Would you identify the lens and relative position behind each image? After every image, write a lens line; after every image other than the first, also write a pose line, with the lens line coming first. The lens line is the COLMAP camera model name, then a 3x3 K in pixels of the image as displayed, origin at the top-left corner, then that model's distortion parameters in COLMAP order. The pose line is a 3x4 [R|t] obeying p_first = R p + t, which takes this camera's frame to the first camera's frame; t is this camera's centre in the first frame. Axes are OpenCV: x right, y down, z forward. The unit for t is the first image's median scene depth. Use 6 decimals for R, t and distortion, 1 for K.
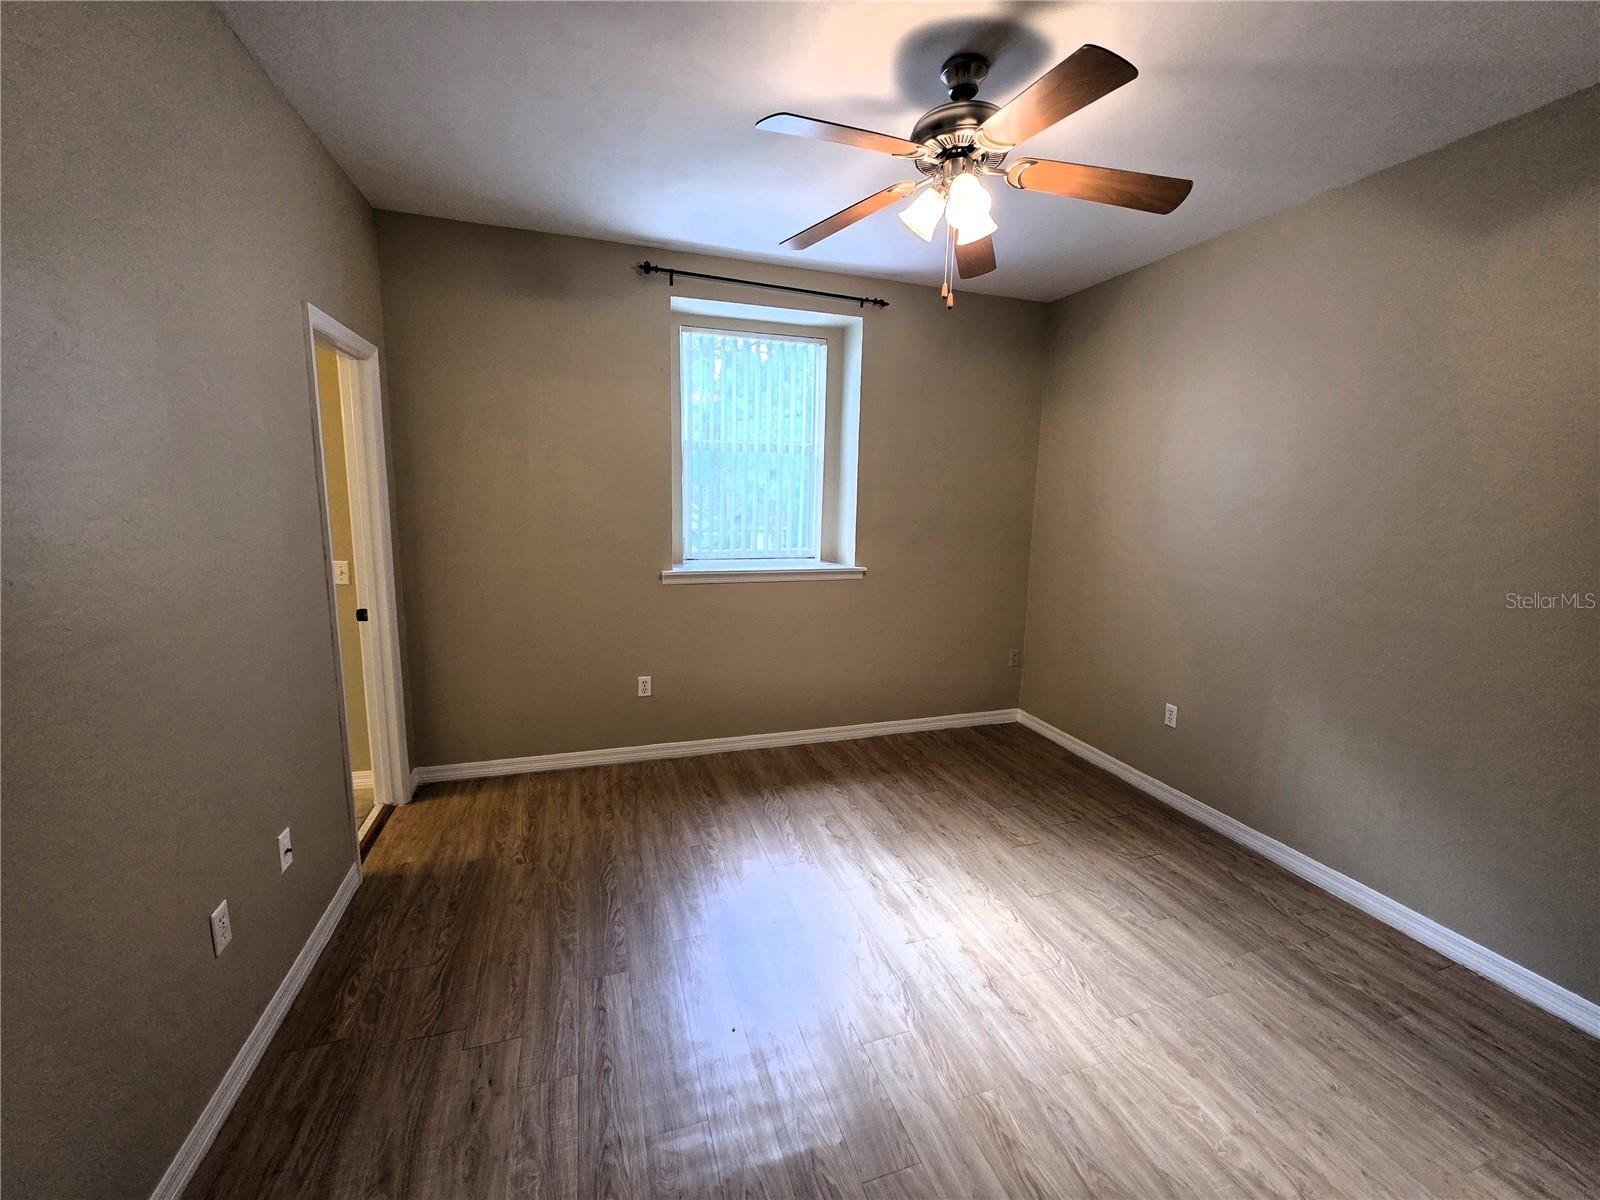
lens RADIAL K [[644.3, 0, 800.9], [0, 644.3, 595.0], [0, 0, 1]] dist [0.002964, -0.000249]
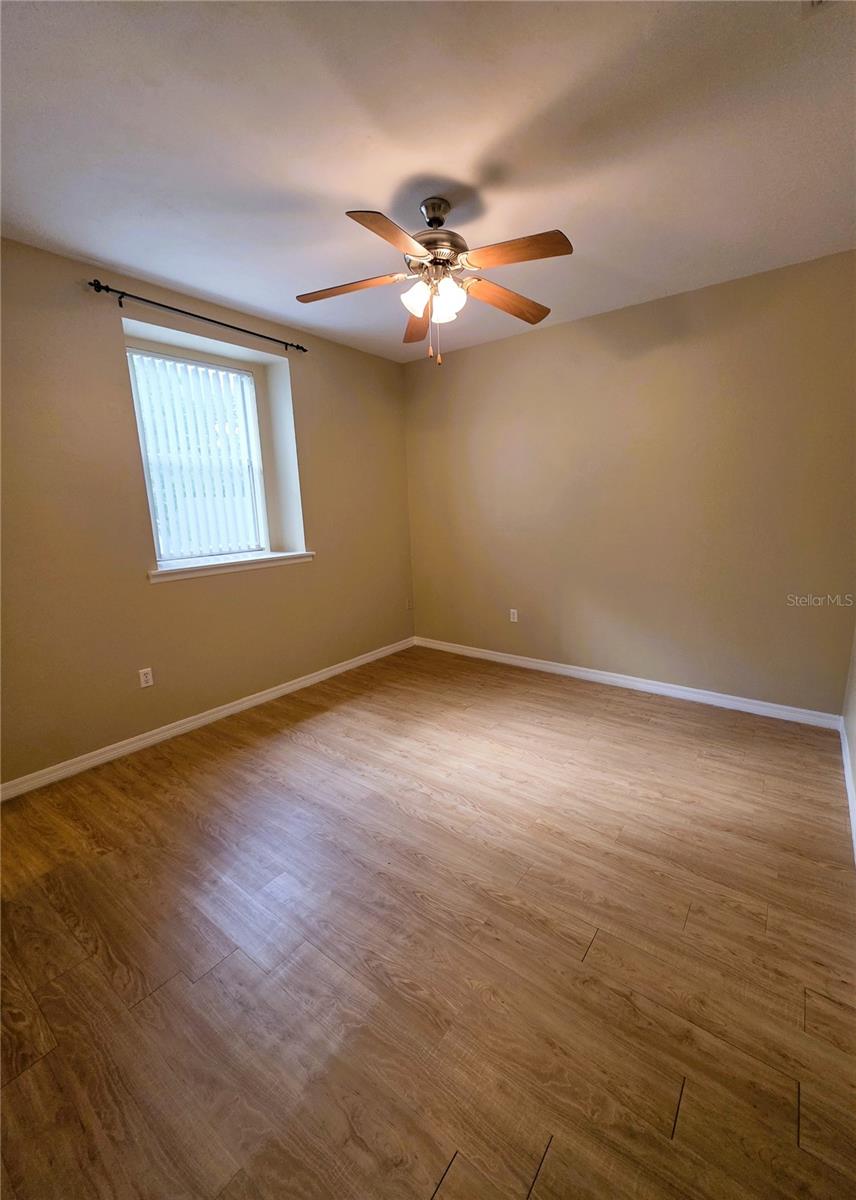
lens RADIAL K [[502.0, 0, 430.6], [0, 502.0, 608.3], [0, 0, 1]] dist [0.001956, 0.000458]
pose [[0.808121, -0.160841, 0.566630, -0.382812], [0.136146, 0.986951, 0.085981, 0.019820], [-0.573065, 0.007661, 0.819474, 0.016138]]
